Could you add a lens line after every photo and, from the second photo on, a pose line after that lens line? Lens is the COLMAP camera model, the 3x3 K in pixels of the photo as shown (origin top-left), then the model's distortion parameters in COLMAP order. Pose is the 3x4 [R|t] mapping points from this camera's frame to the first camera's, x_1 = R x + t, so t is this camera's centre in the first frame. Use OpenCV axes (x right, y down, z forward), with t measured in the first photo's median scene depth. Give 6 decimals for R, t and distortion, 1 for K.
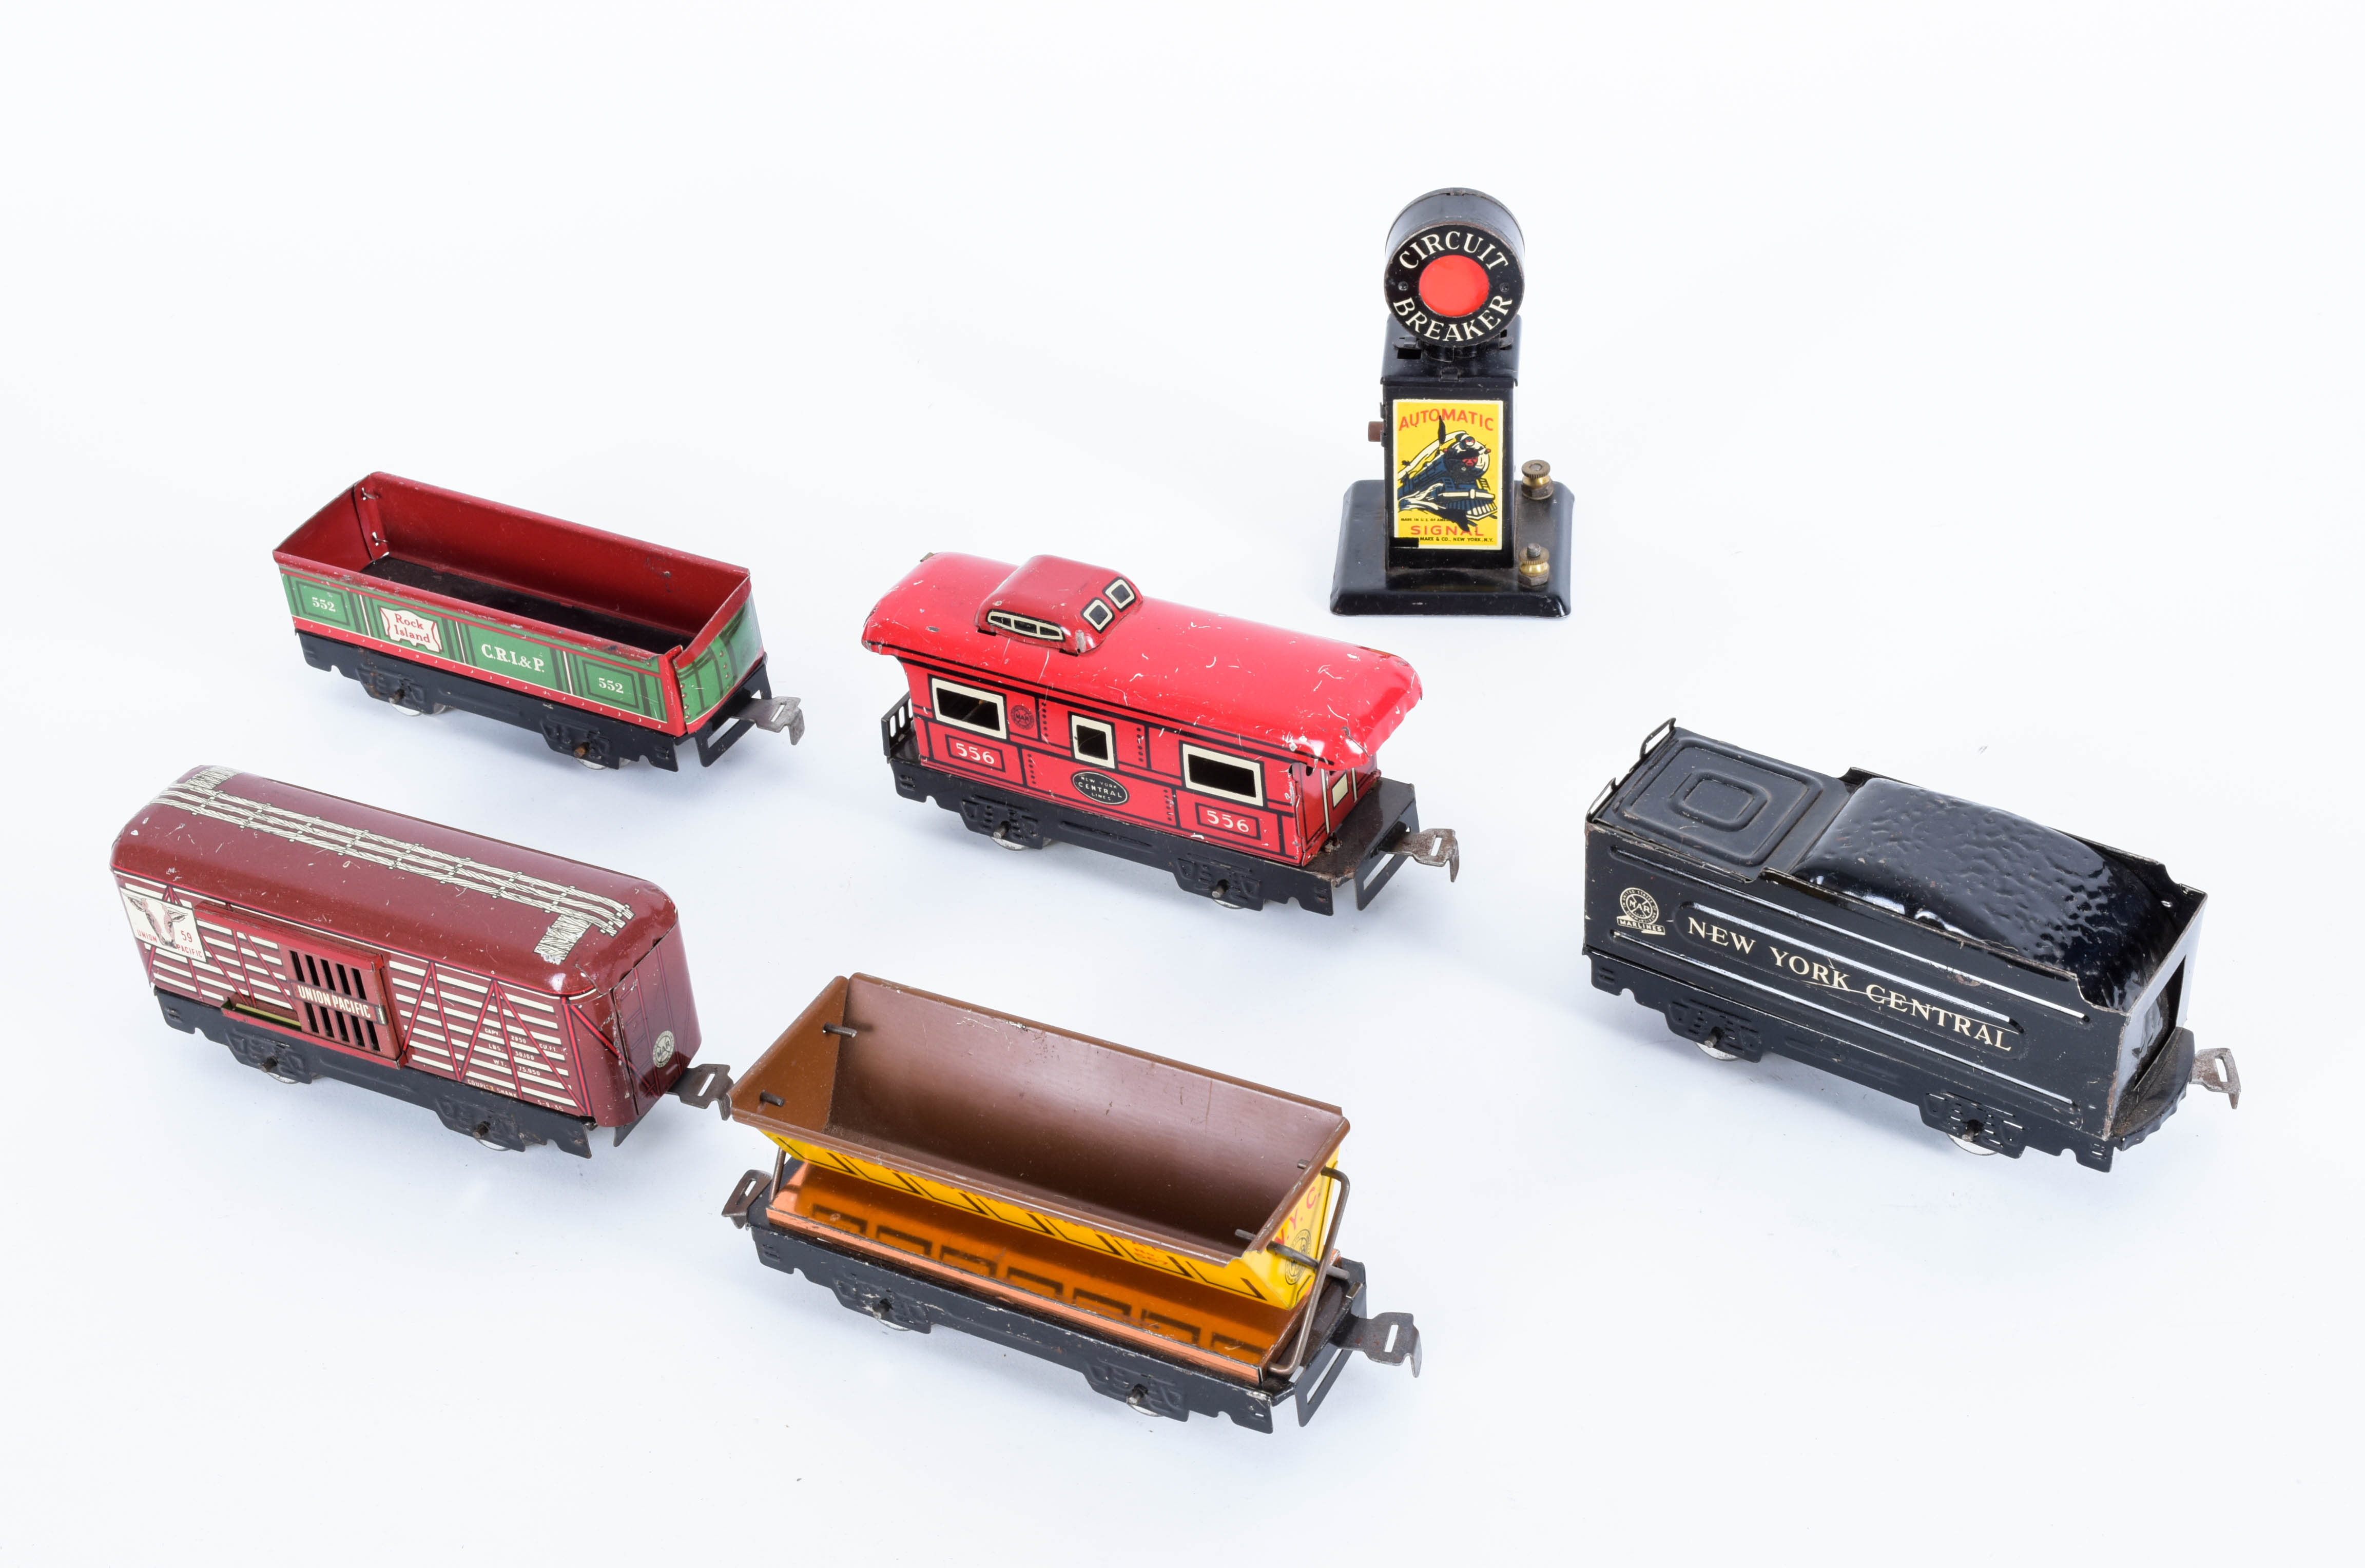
lens RADIAL K [[3505.2, 0, 1193.4], [0, 3505.2, 801.5], [0, 0, 1]] dist [0.006430, 0.000000]
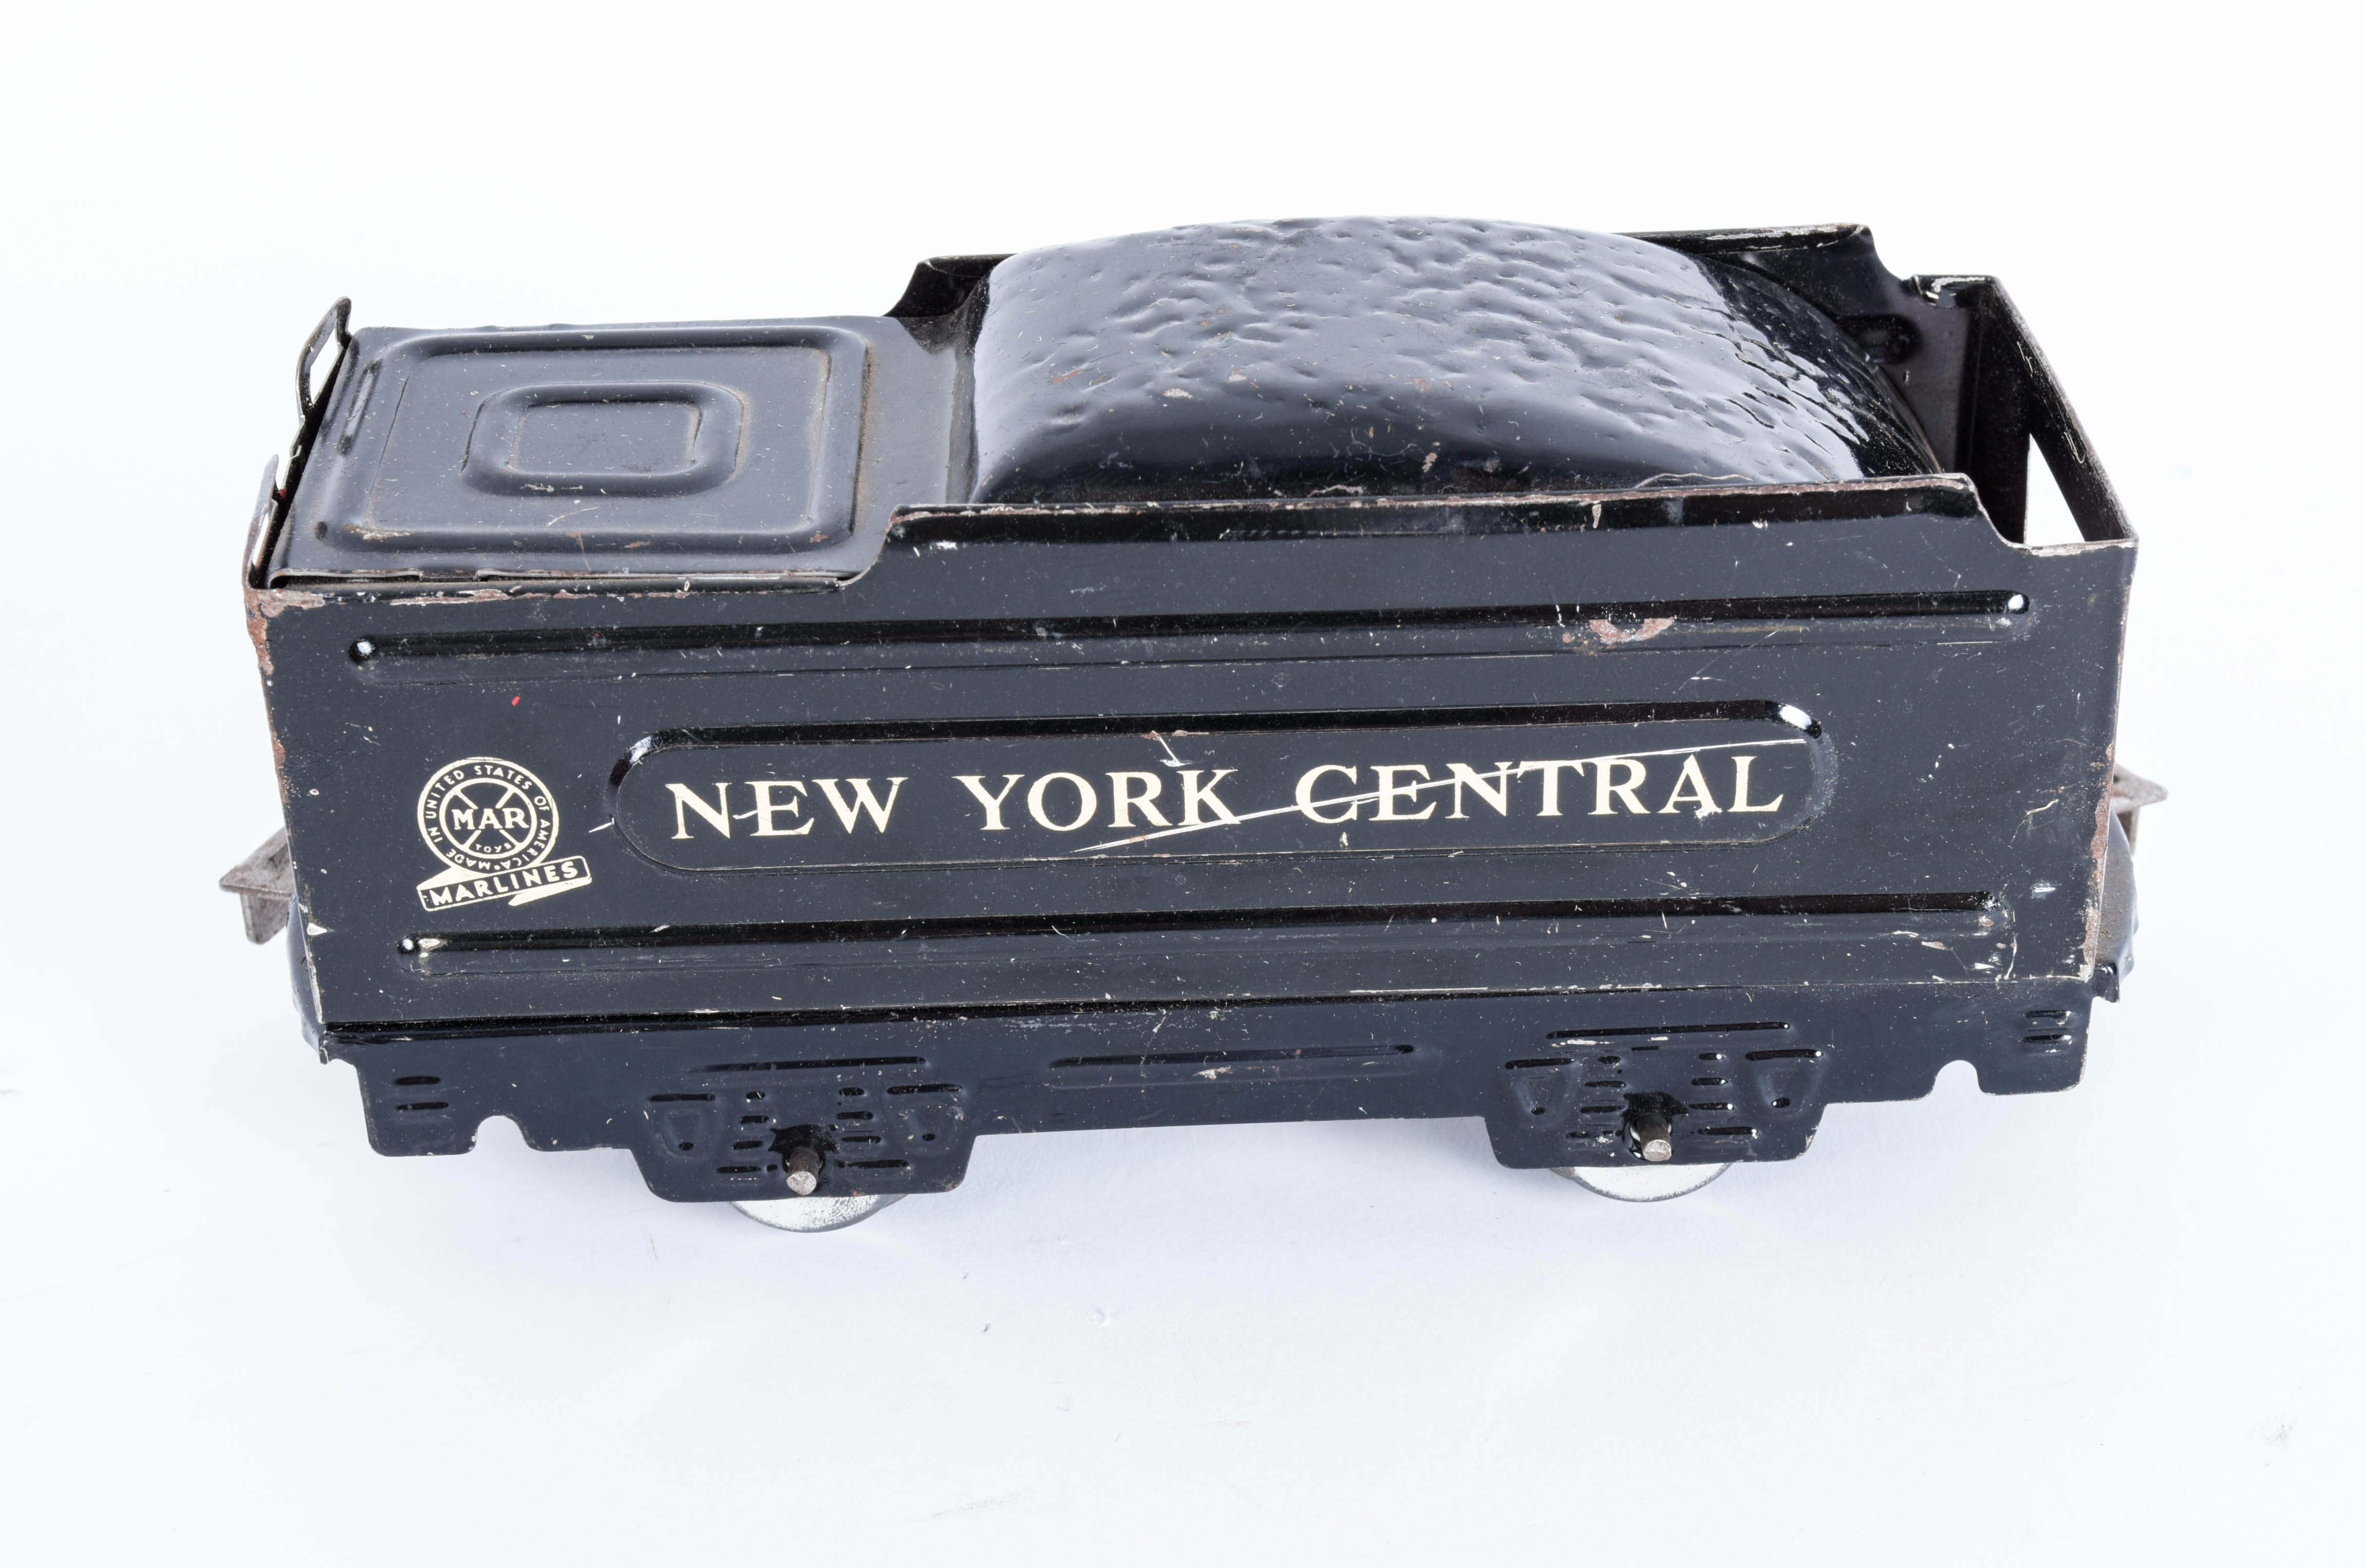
lens RADIAL K [[4169.9, 0, 1204.0], [0, 4169.9, 781.5], [0, 0, 1]] dist [-0.071746, 0.000000]
pose [[0.814651, -0.262288, 0.517252, -0.009415], [0.332803, 0.941846, -0.046561, 0.056028], [-0.474959, 0.210073, 0.854566, 0.563041]]
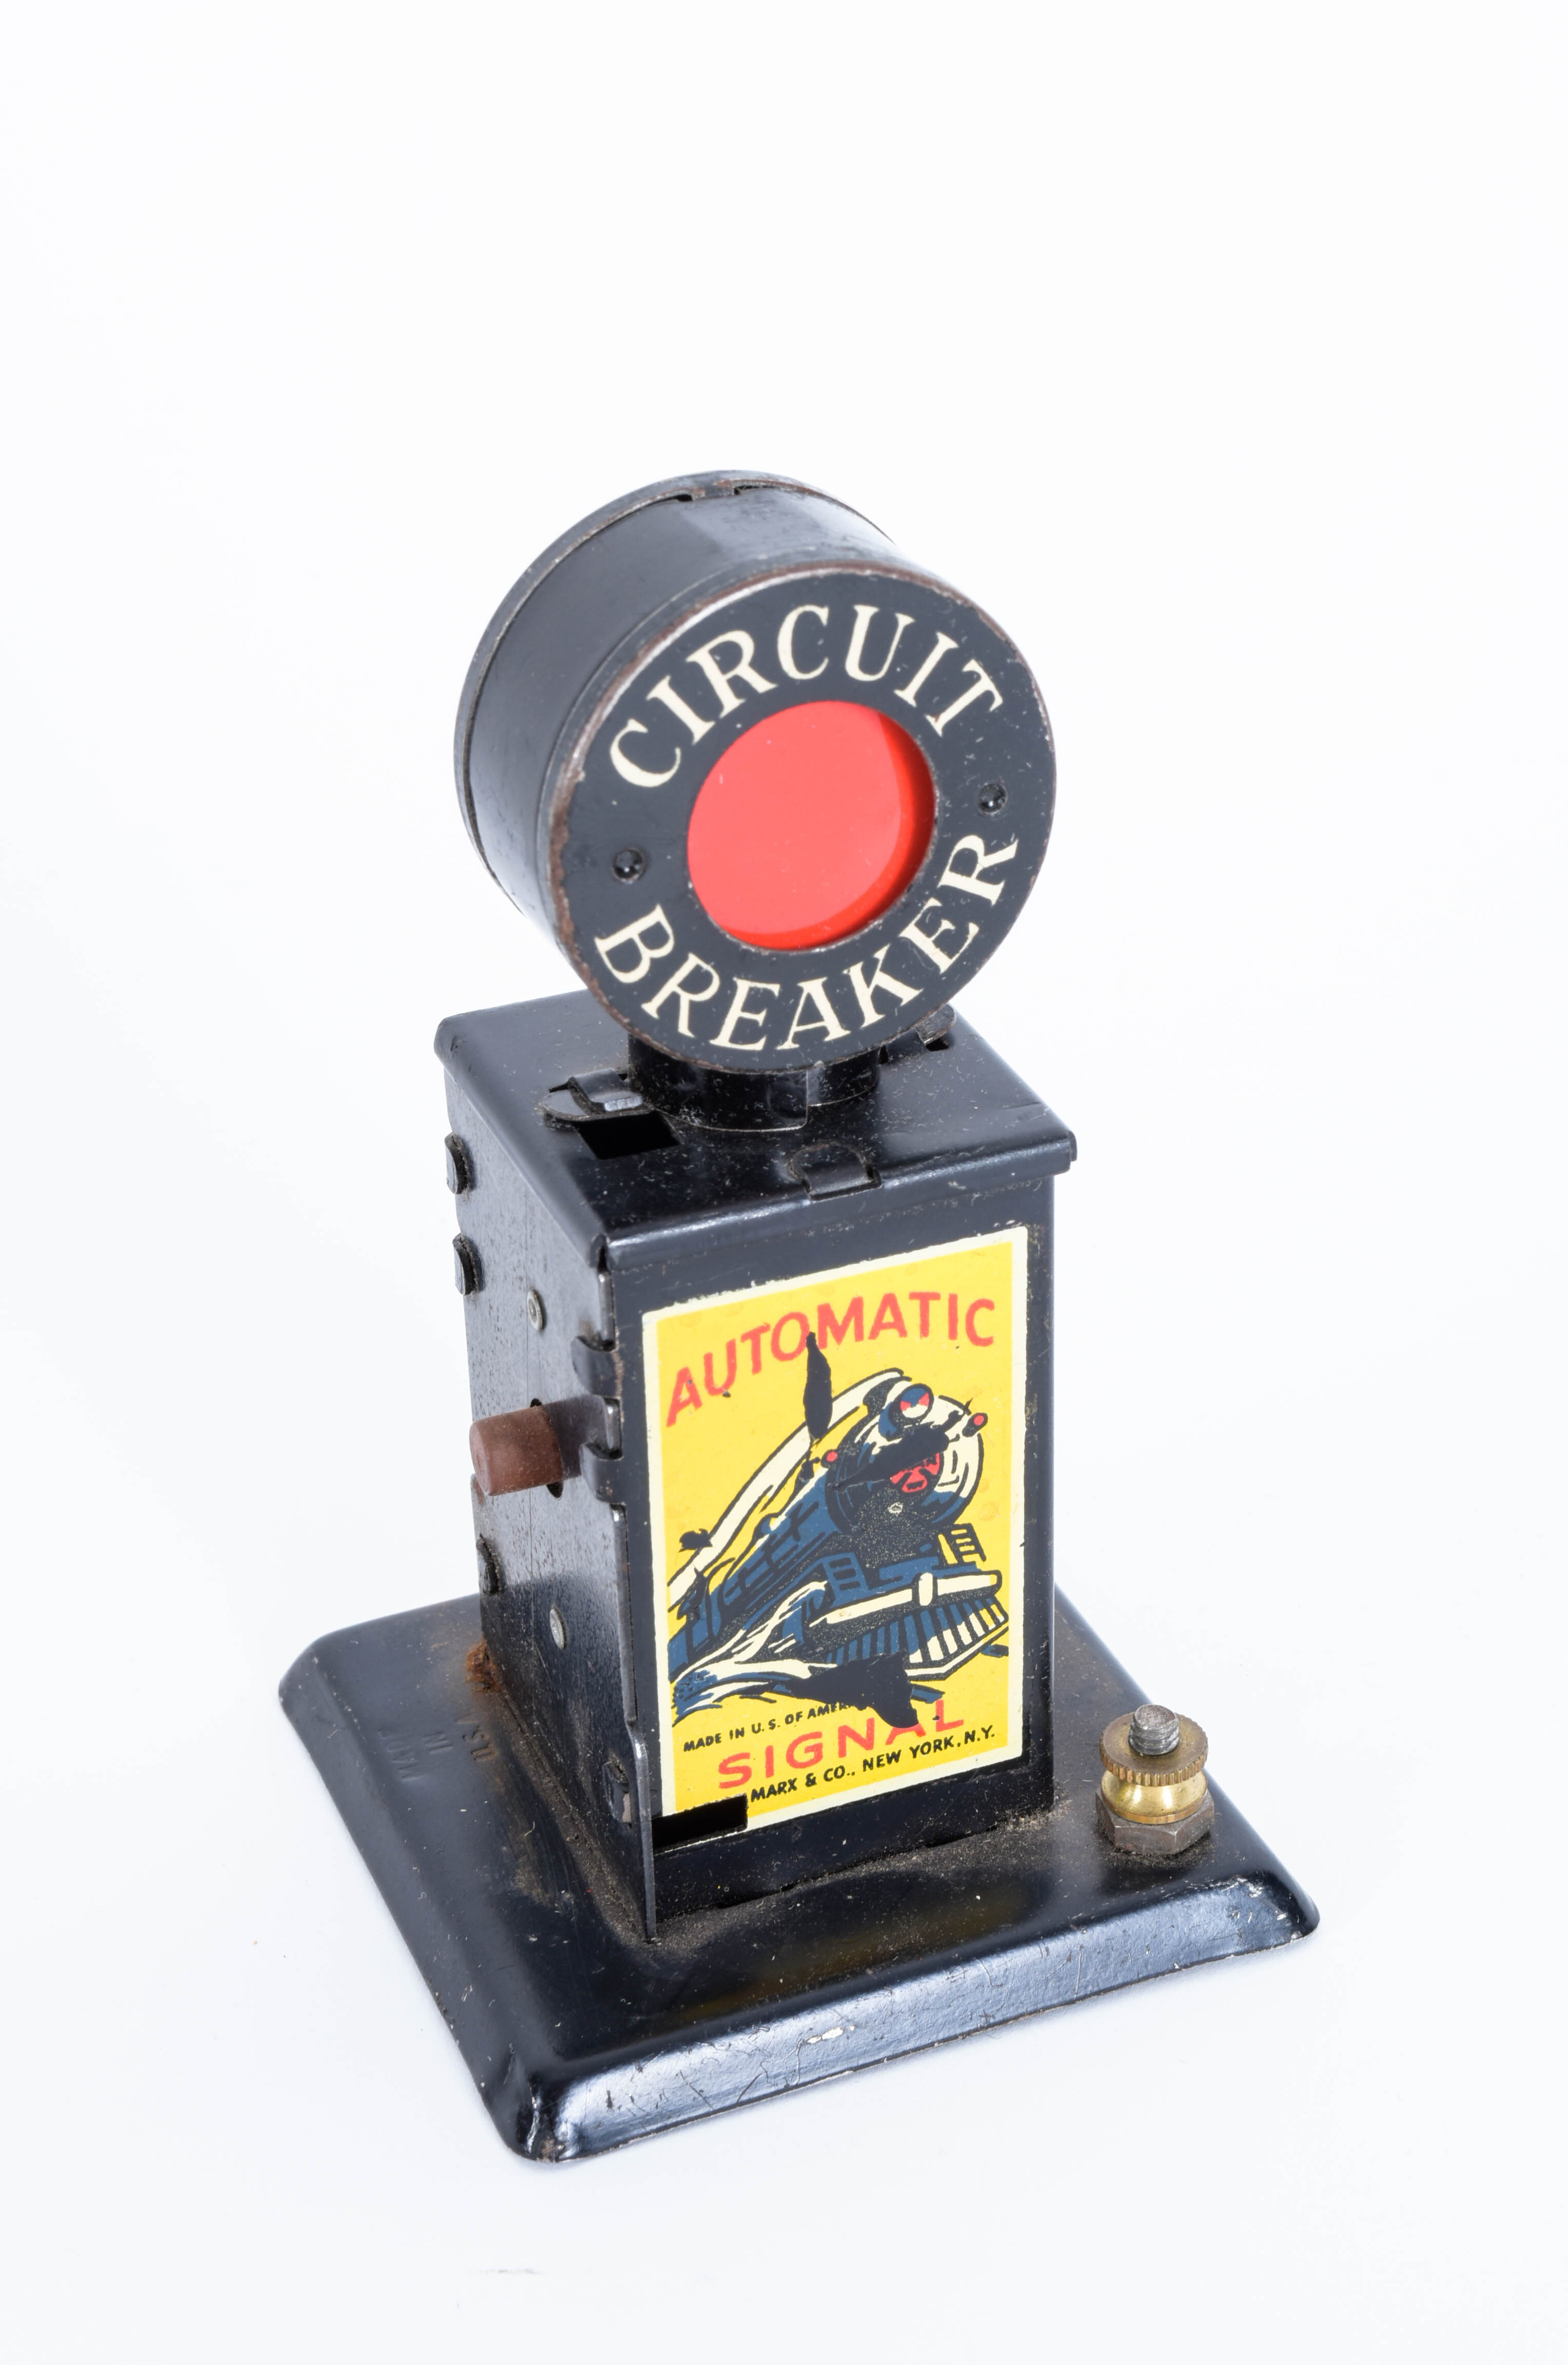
lens RADIAL K [[4169.9, 0, 792.8], [0, 4169.9, 1178.5], [0, 0, 1]] dist [-0.071746, 0.000000]
pose [[0.884441, -0.208046, 0.417708, -0.060027], [0.264807, 0.960795, -0.082154, -0.098401], [-0.384240, 0.183273, 0.904859, 0.734365]]
